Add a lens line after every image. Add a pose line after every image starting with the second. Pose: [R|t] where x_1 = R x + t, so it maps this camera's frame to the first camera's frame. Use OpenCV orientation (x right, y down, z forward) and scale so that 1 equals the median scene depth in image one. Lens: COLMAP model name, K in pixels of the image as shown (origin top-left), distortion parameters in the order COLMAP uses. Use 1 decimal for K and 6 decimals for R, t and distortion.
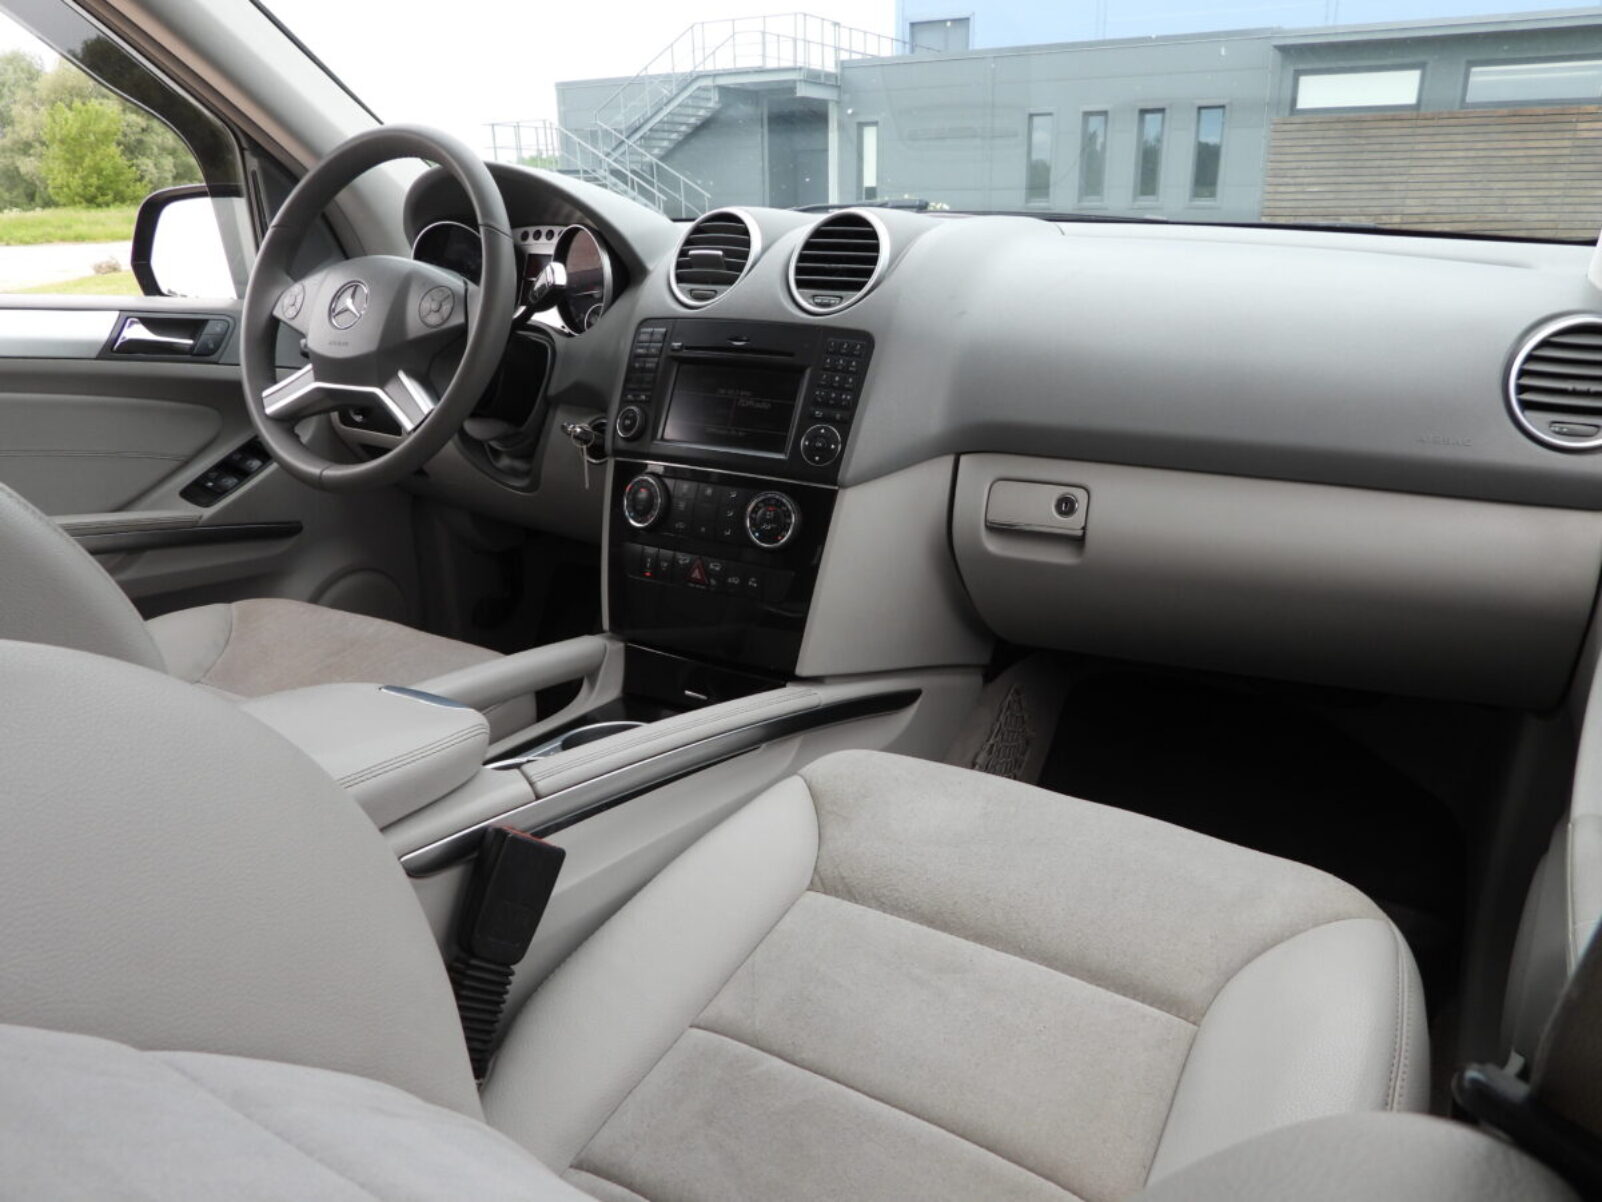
lens RADIAL K [[1149.5, 0, 801.0], [0, 1149.5, 601.0], [0, 0, 1]] dist [-0.010301, 0.003804]
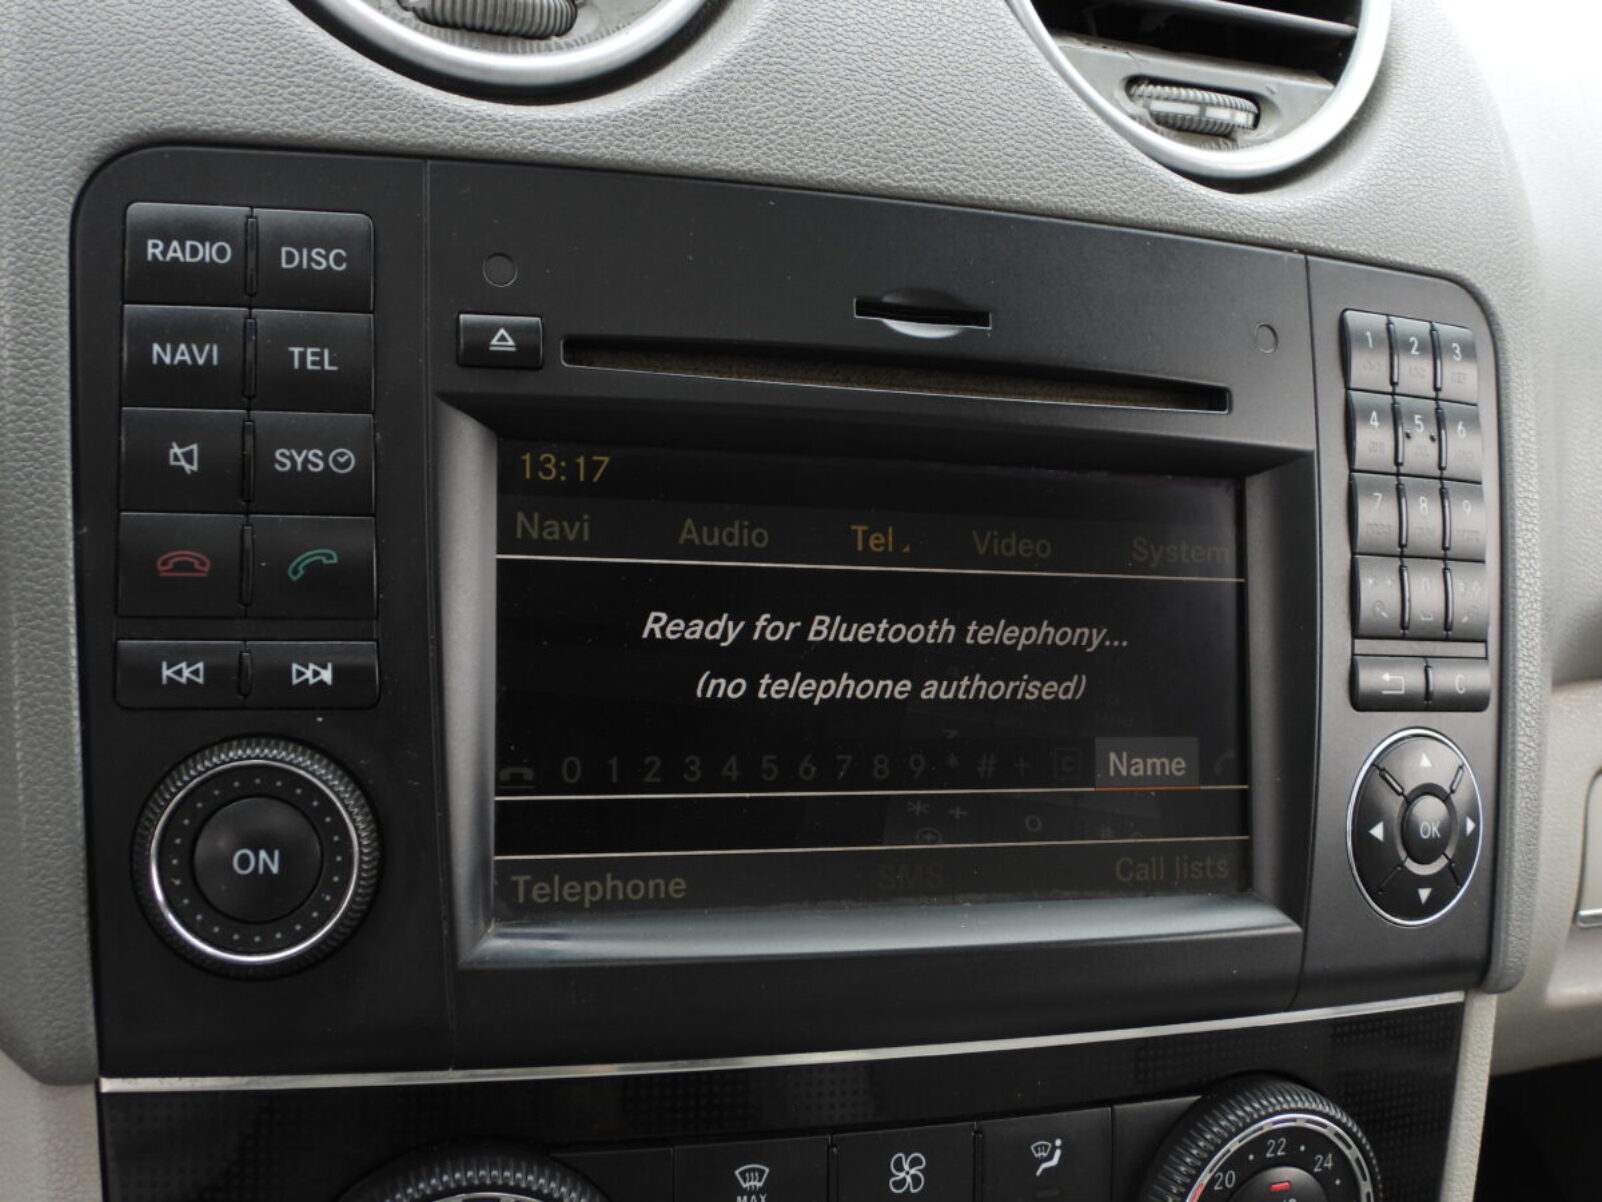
lens RADIAL K [[1930.3, 0, 801.0], [0, 1930.3, 601.0], [0, 0, 1]] dist [-0.026751, -0.034181]
pose [[0.623558, -0.170195, 0.763026, -0.308816], [0.097835, 0.985331, 0.139828, -0.230154], [-0.775631, -0.012540, 0.631062, 0.836562]]
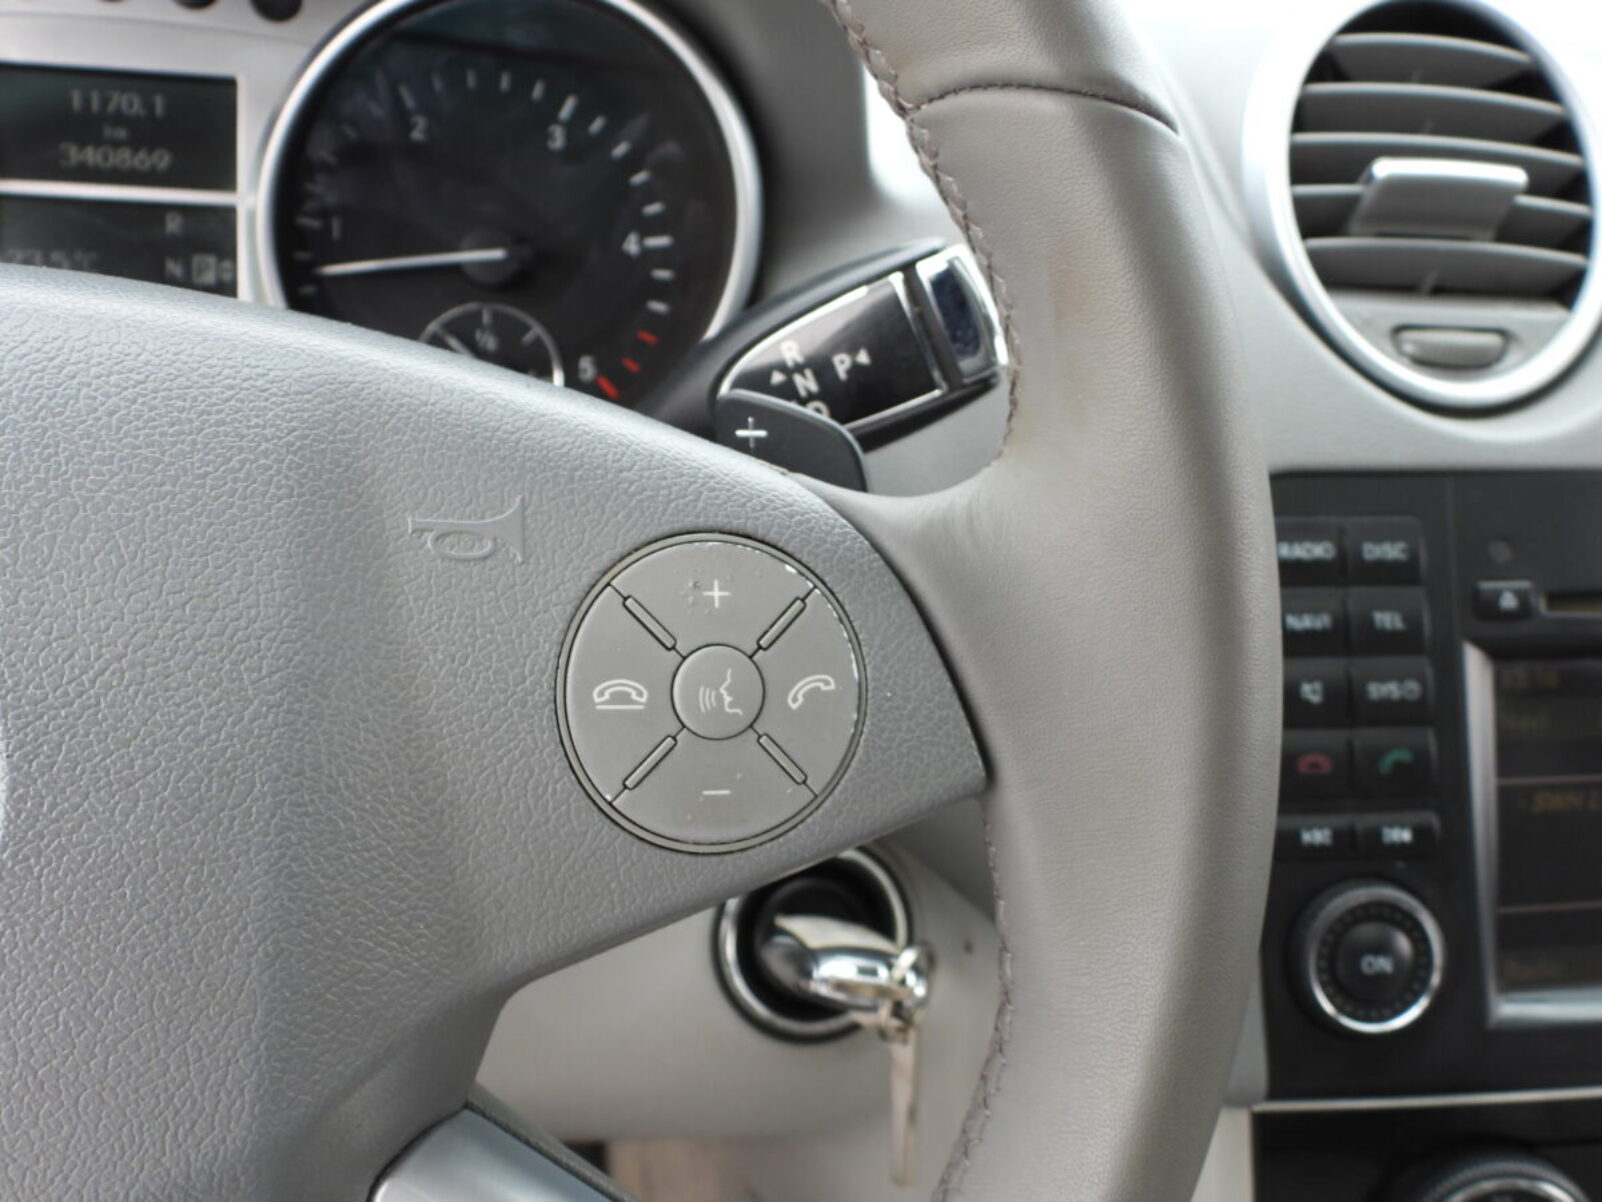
lens RADIAL K [[1662.4, 0, 801.0], [0, 1662.4, 601.0], [0, 0, 1]] dist [-0.006575, -0.001862]
pose [[0.721019, -0.212740, 0.659450, -0.455548], [0.136090, 0.976644, 0.166271, -0.311627], [-0.679420, -0.030140, 0.733130, 0.892389]]
